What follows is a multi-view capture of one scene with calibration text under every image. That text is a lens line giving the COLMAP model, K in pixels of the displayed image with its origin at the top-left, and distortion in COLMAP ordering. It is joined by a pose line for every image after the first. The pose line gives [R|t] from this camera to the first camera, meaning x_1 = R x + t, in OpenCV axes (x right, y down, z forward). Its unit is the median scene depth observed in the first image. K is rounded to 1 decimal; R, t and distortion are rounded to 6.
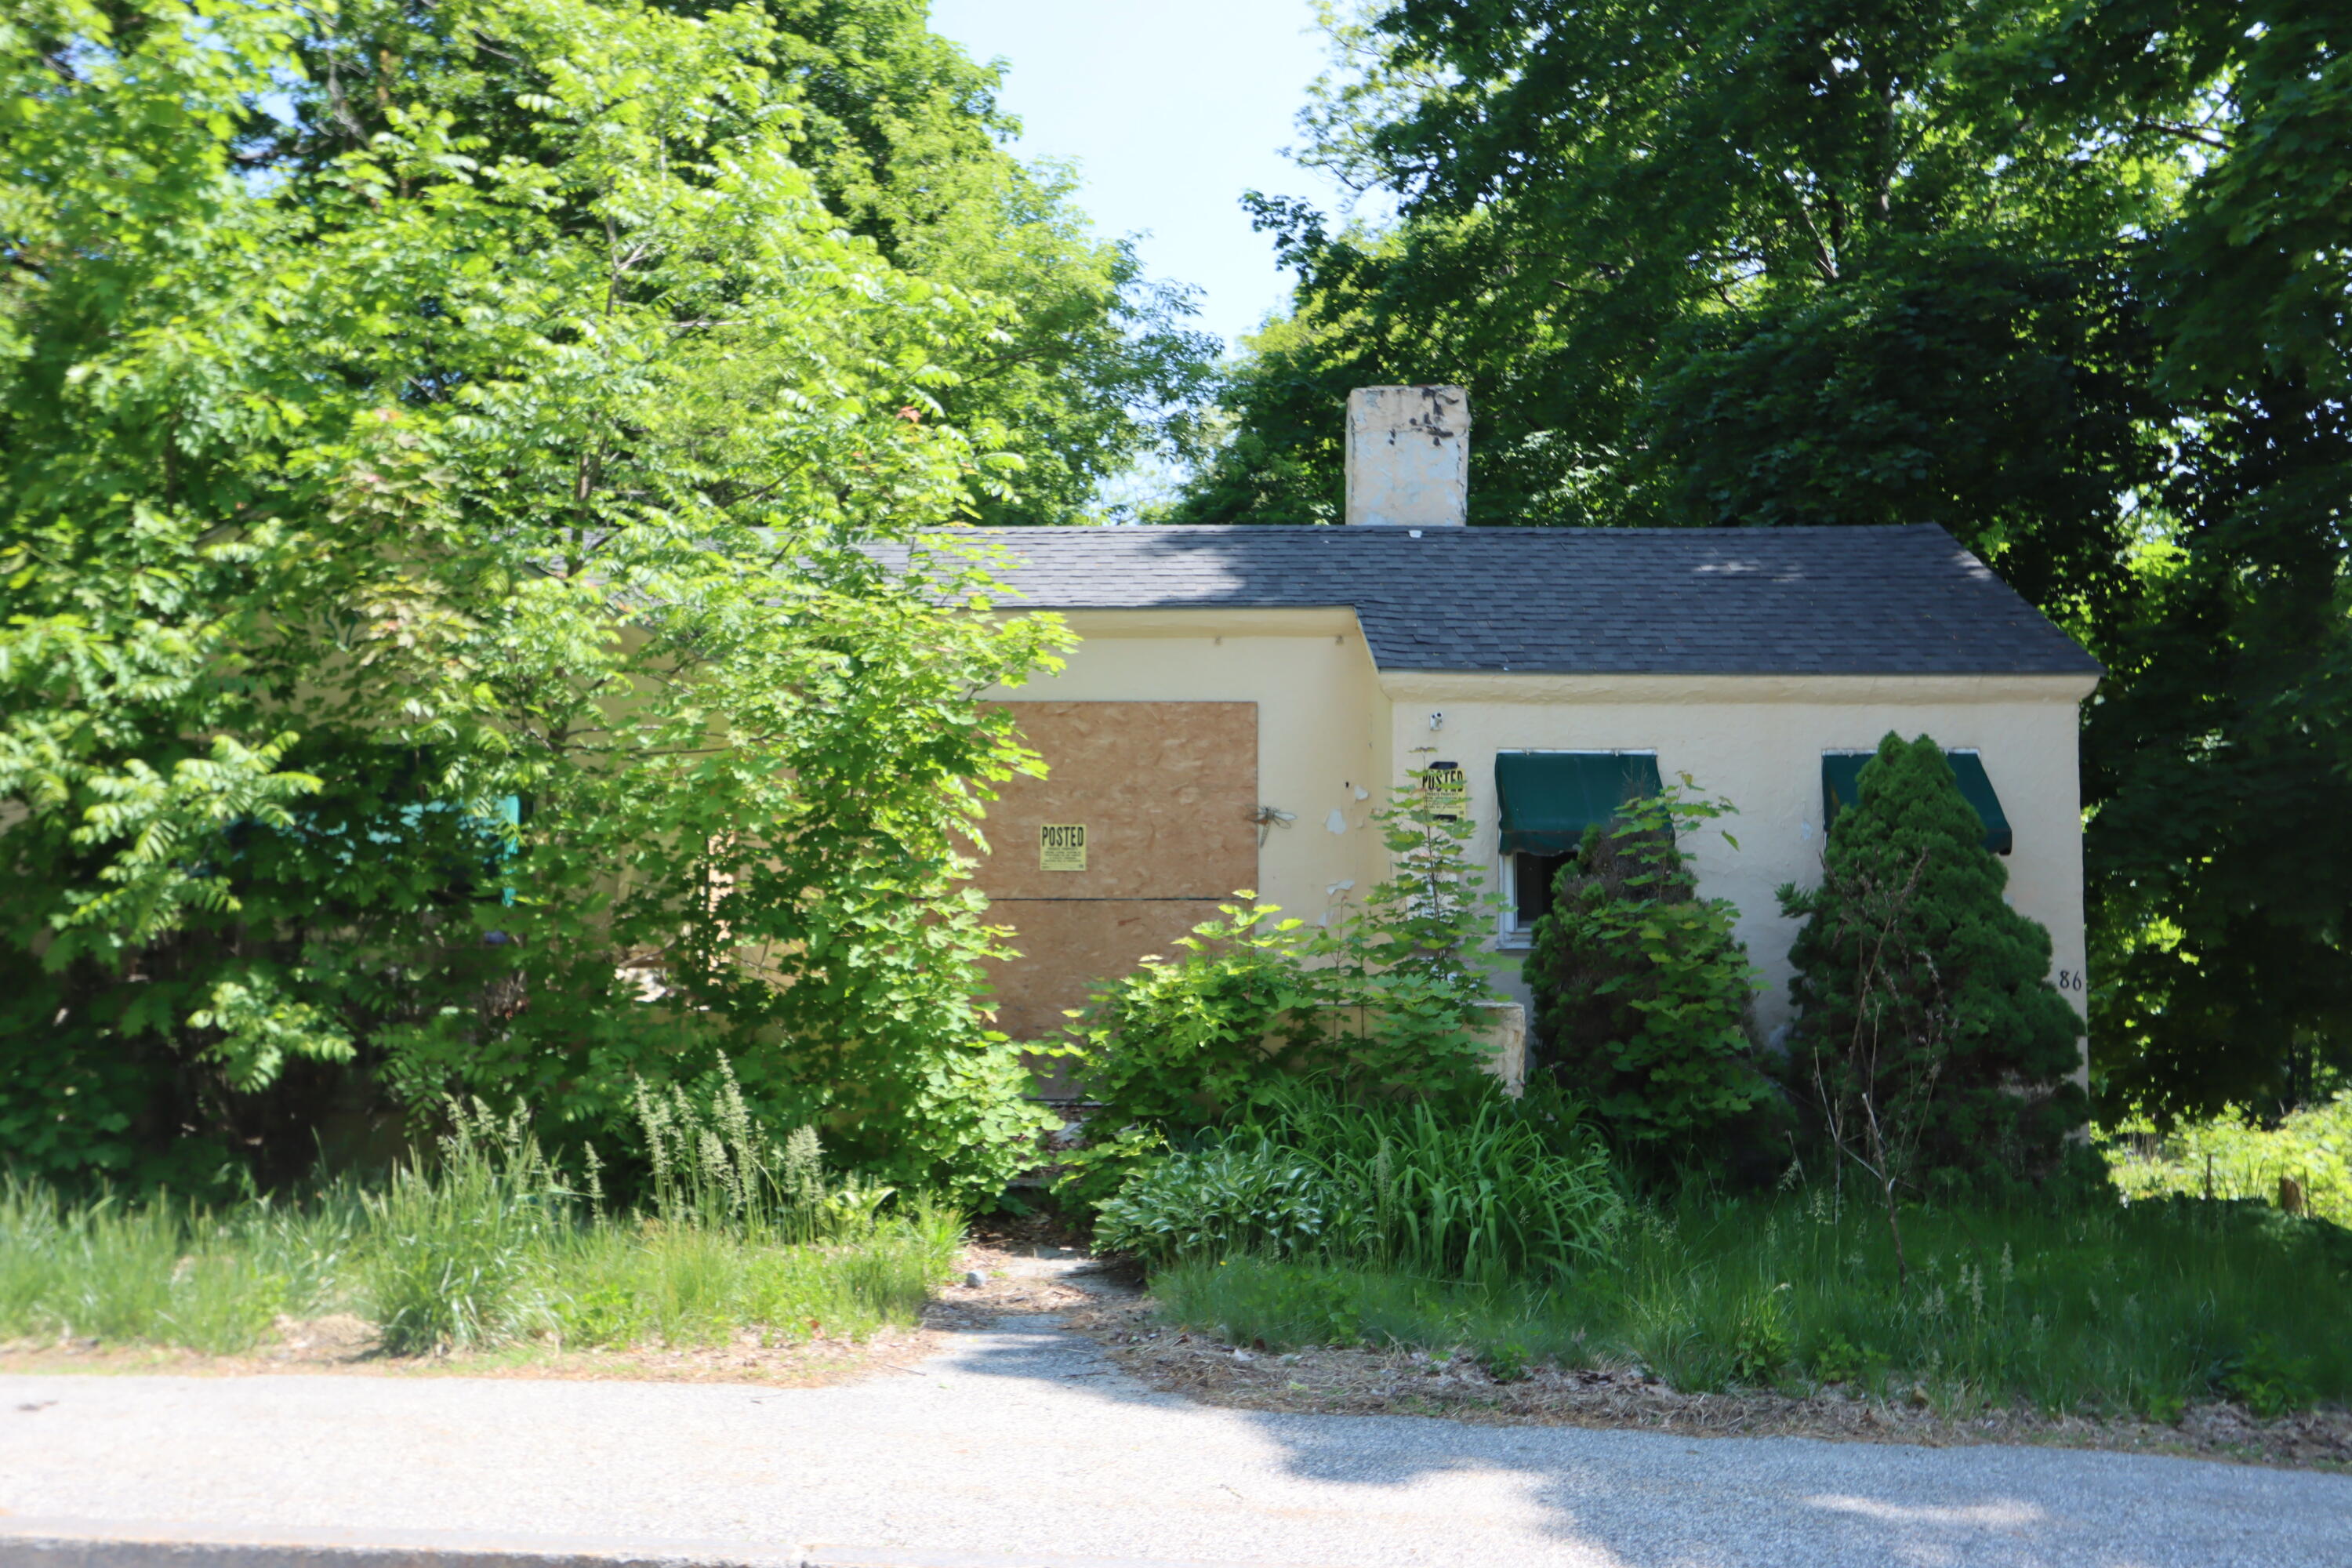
lens RADIAL K [[2307.2, 0, 1176.0], [0, 2307.2, 784.0], [0, 0, 1]] dist [0.009820, -0.003650]
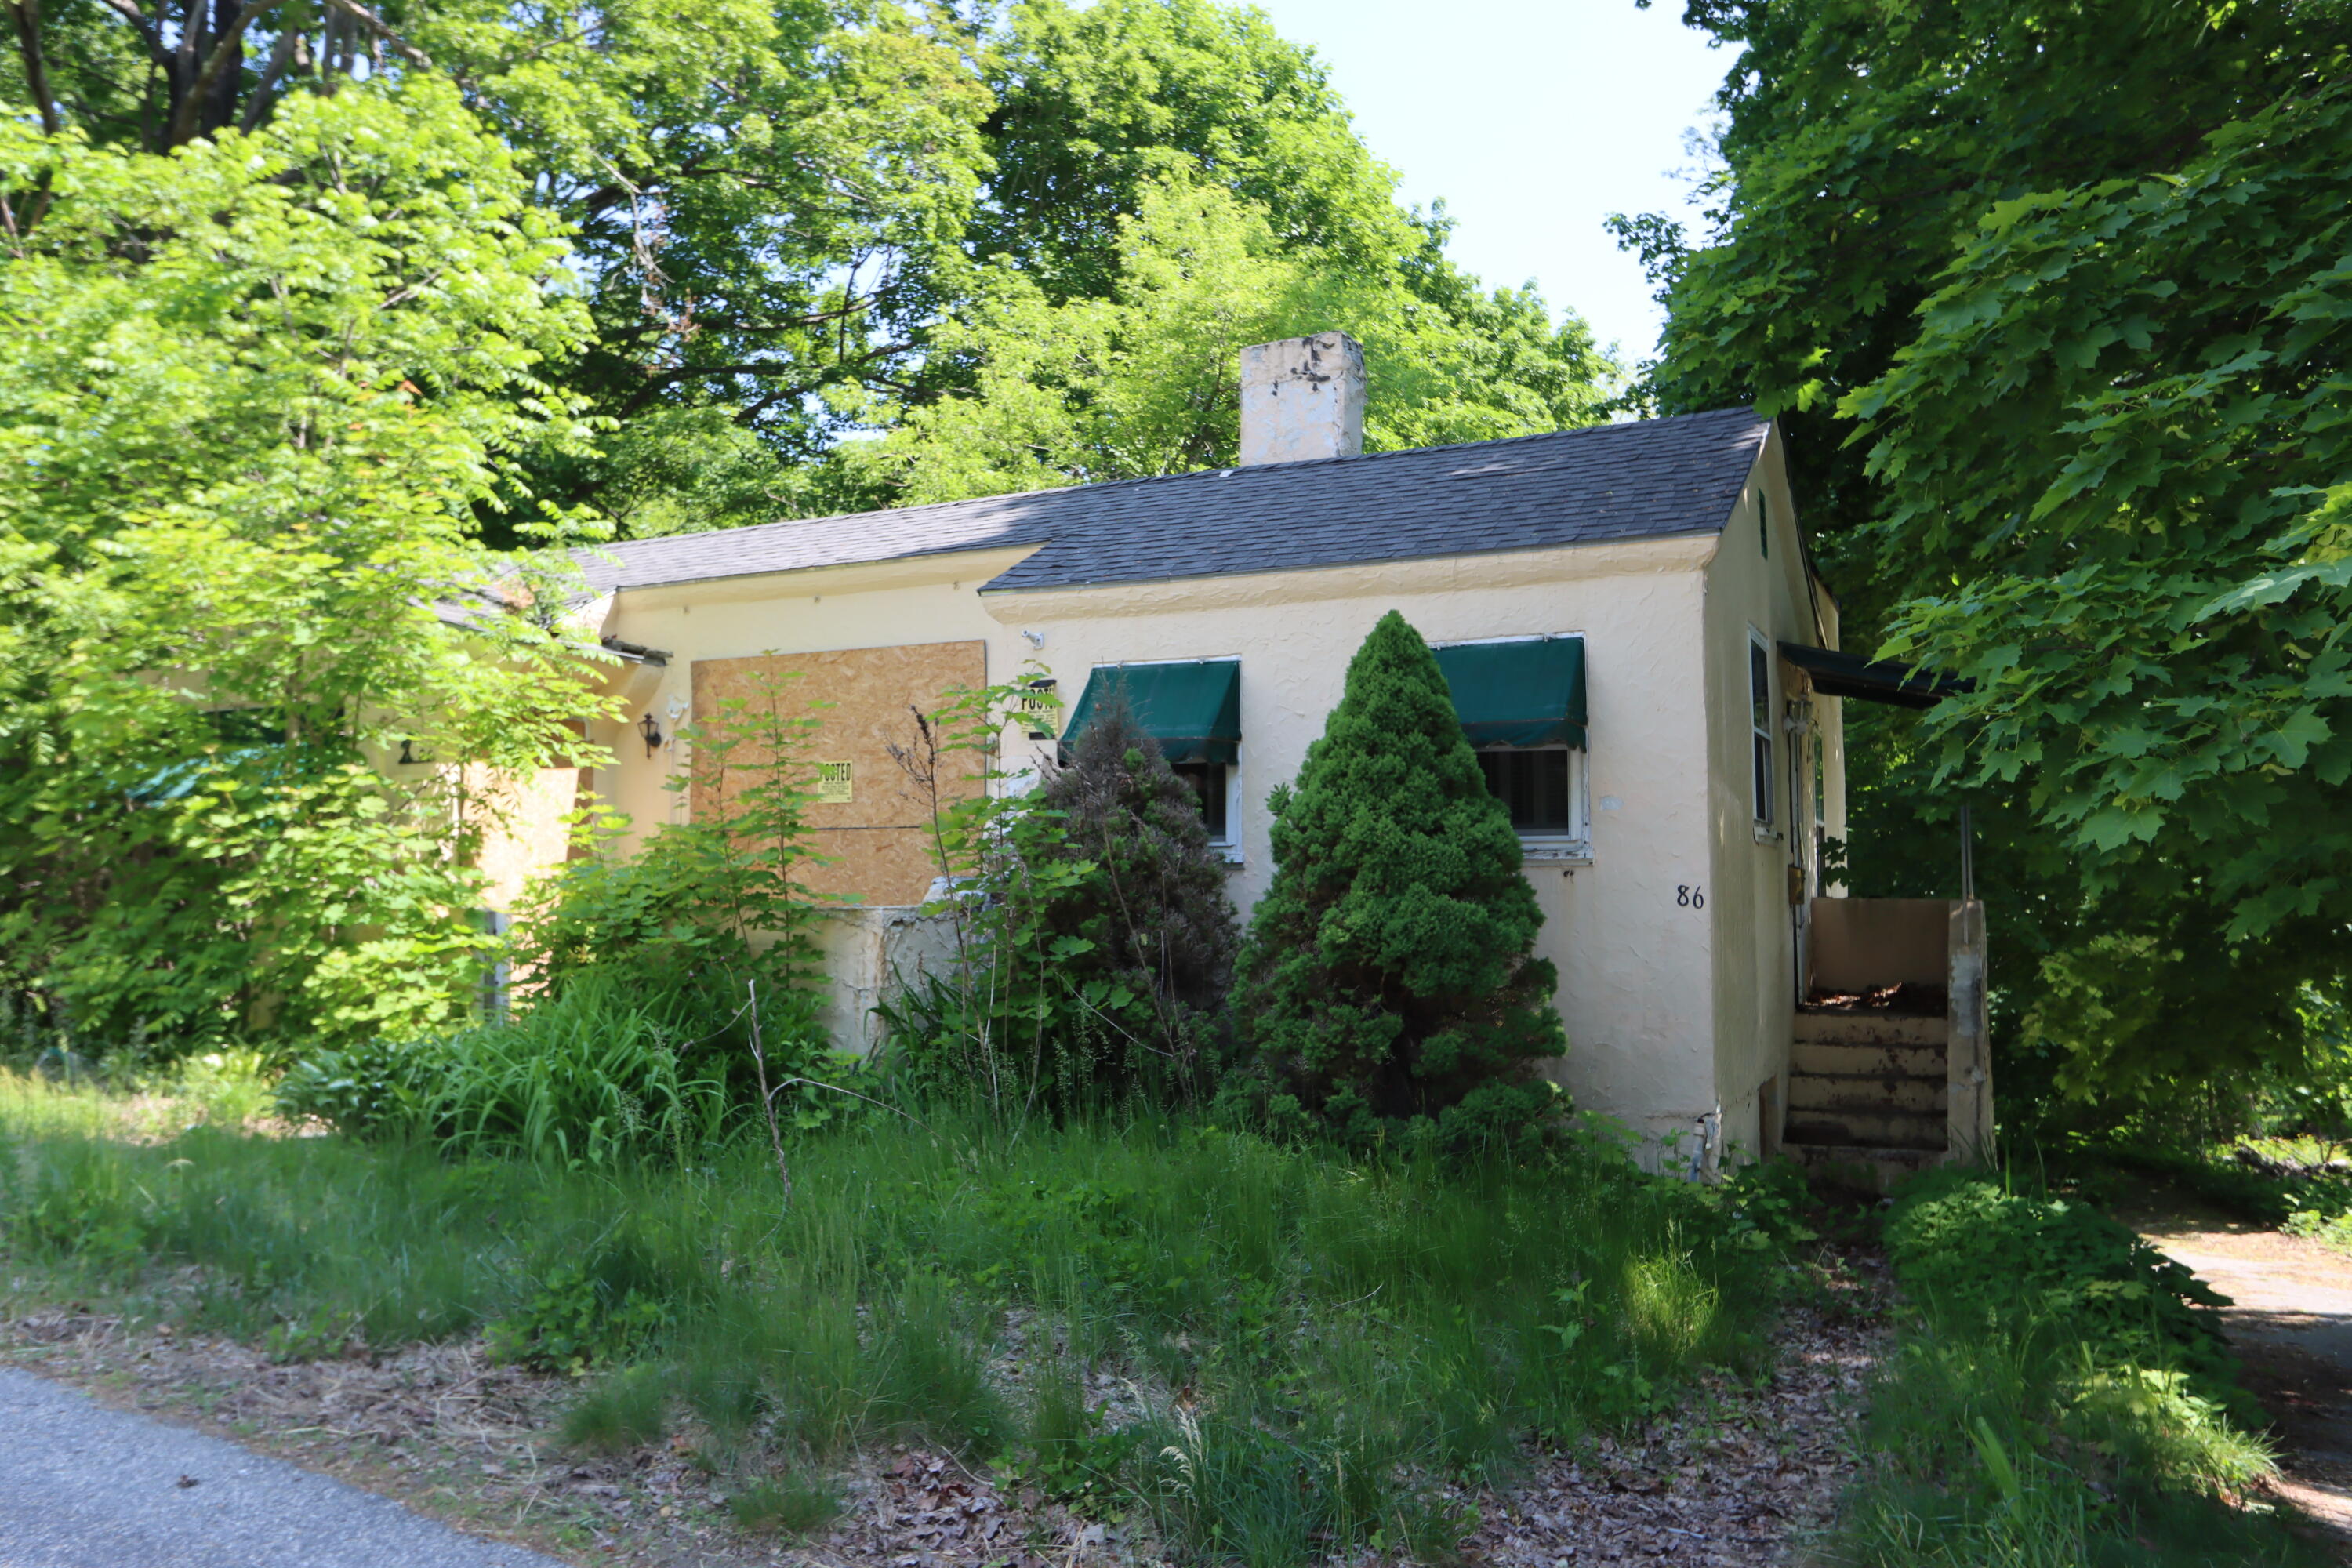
lens RADIAL K [[1830.3, 0, 1176.0], [0, 1830.3, 784.0], [0, 0, 1]] dist [0.002372, 0.006852]
pose [[0.881919, -0.030025, -0.470444, 0.509205], [0.022120, 0.999506, -0.022323, 0.051692], [0.470881, 0.009281, 0.882148, 0.300794]]
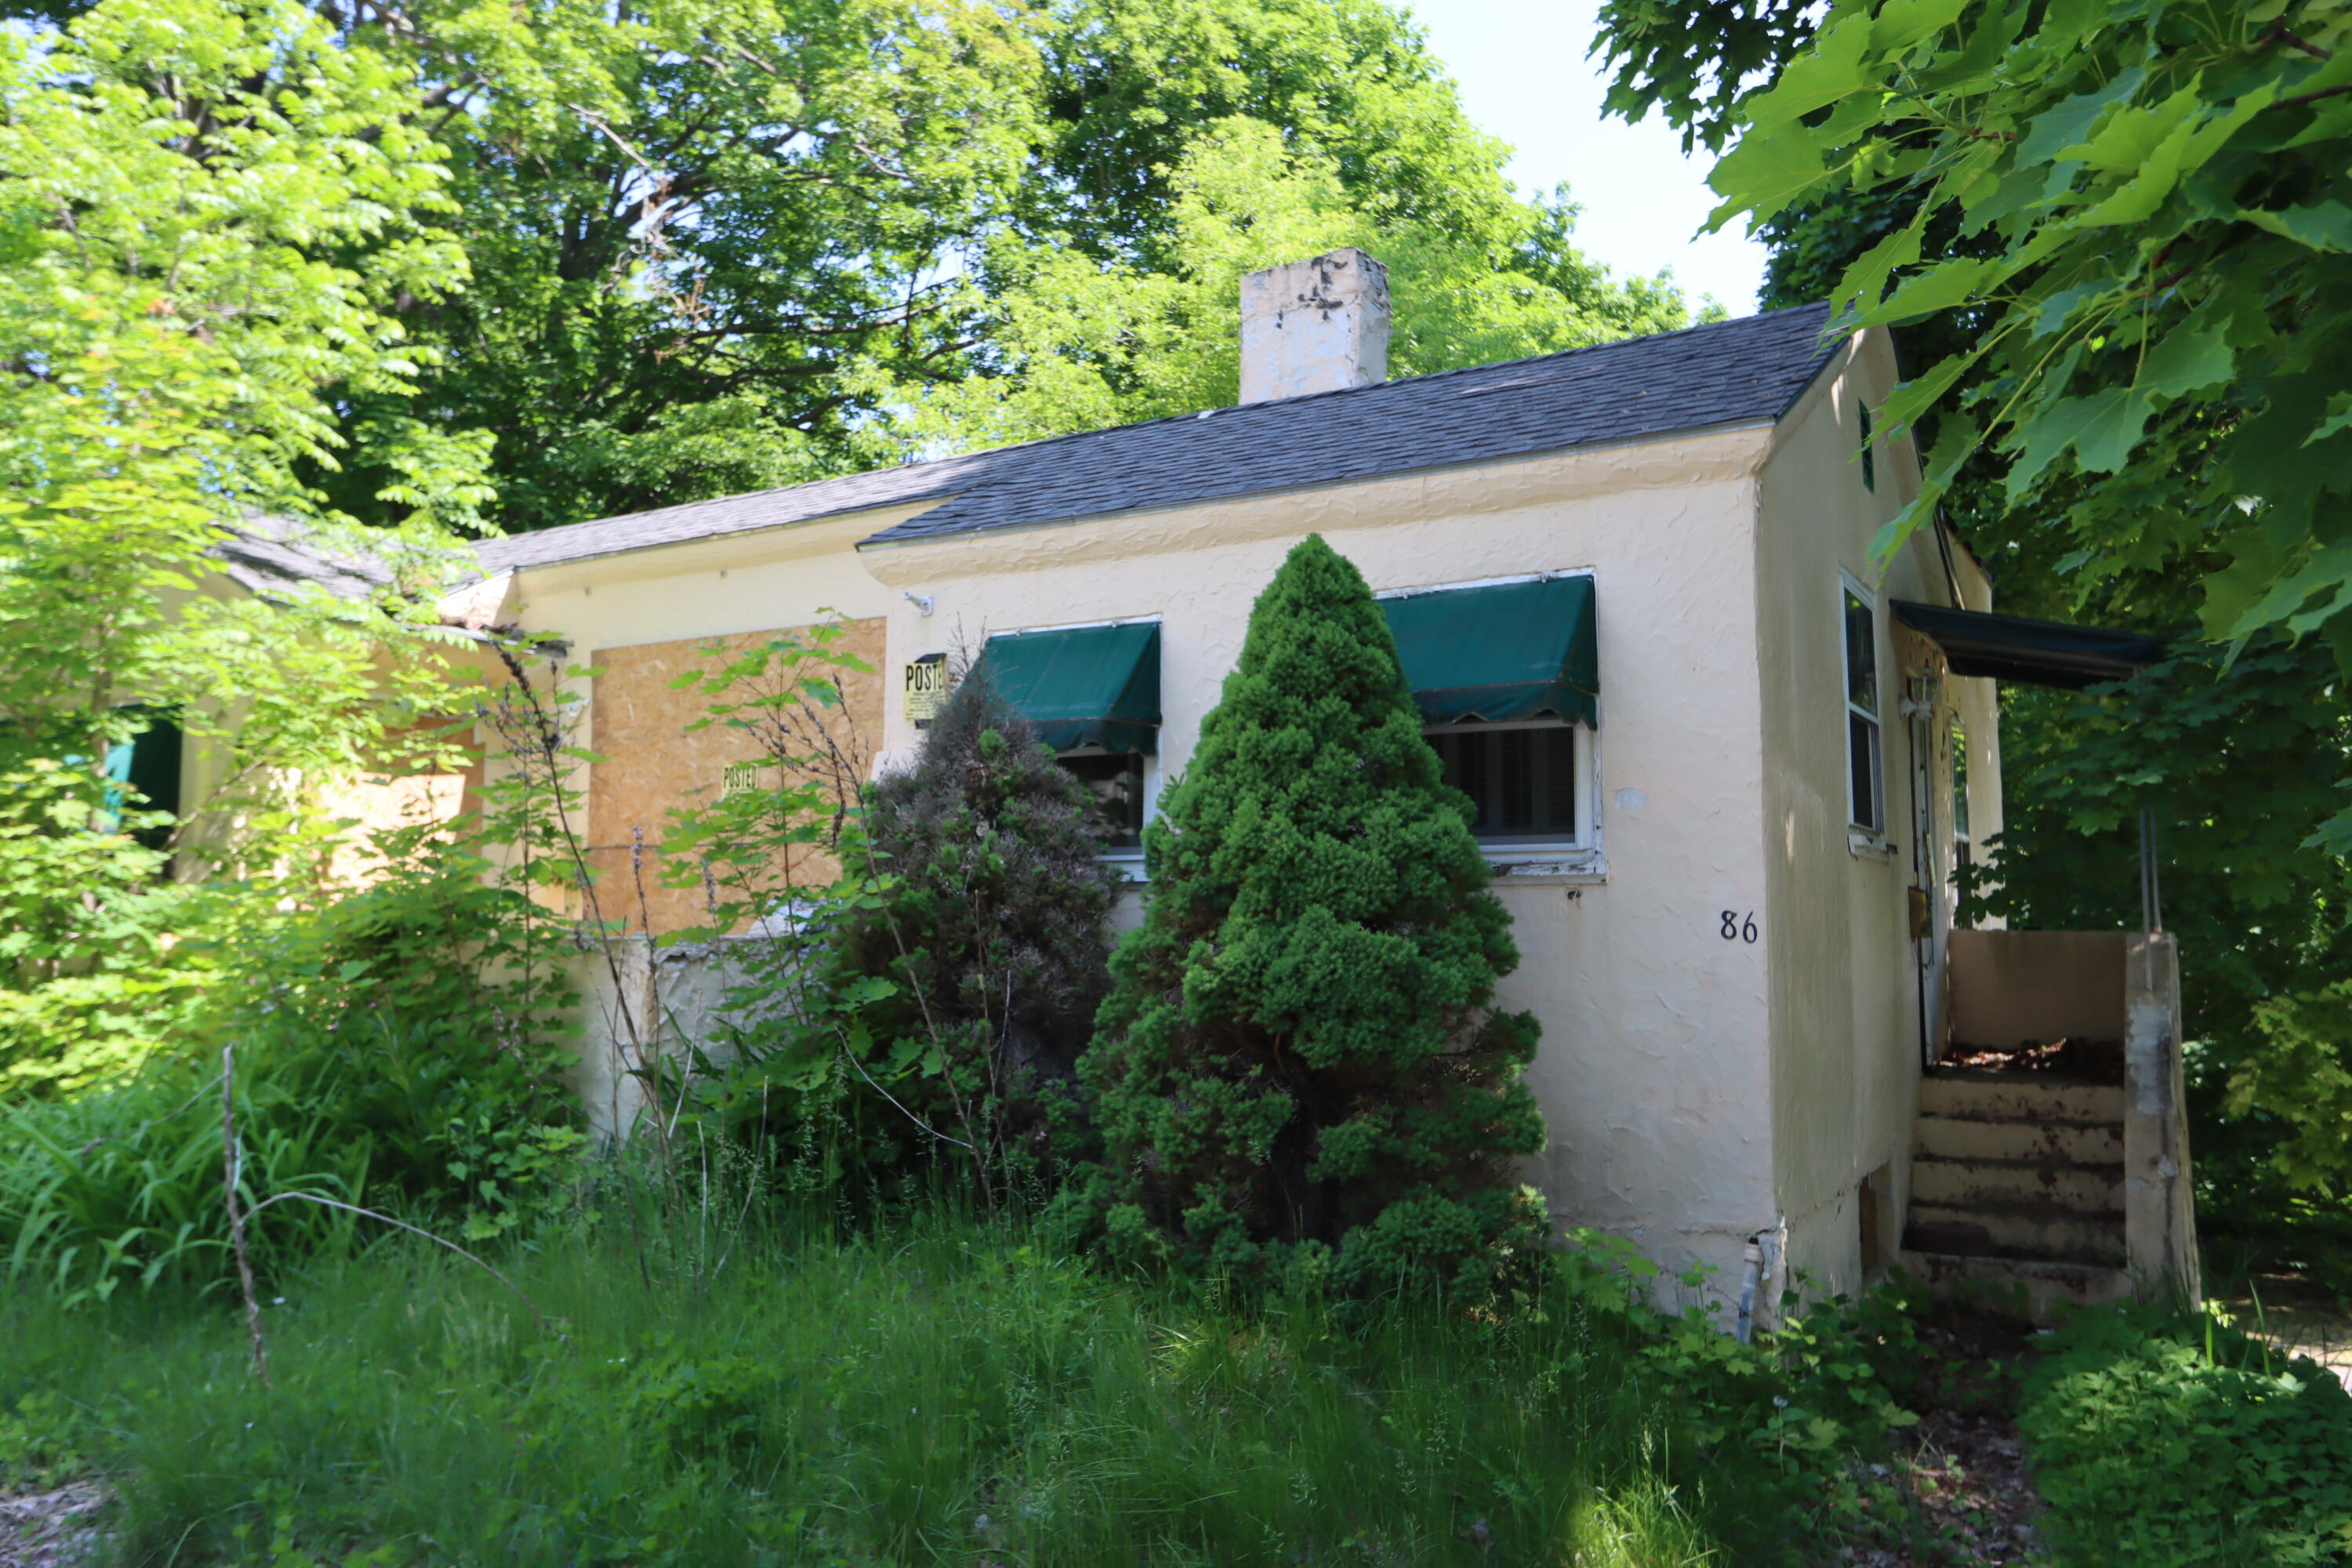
lens RADIAL K [[1789.8, 0, 1176.0], [0, 1789.8, 784.0], [0, 0, 1]] dist [0.005117, 0.004461]
pose [[0.830995, -0.043563, -0.554572, 0.499590], [0.023383, 0.998783, -0.043418, 0.061169], [0.555788, 0.023113, 0.831002, 0.495015]]
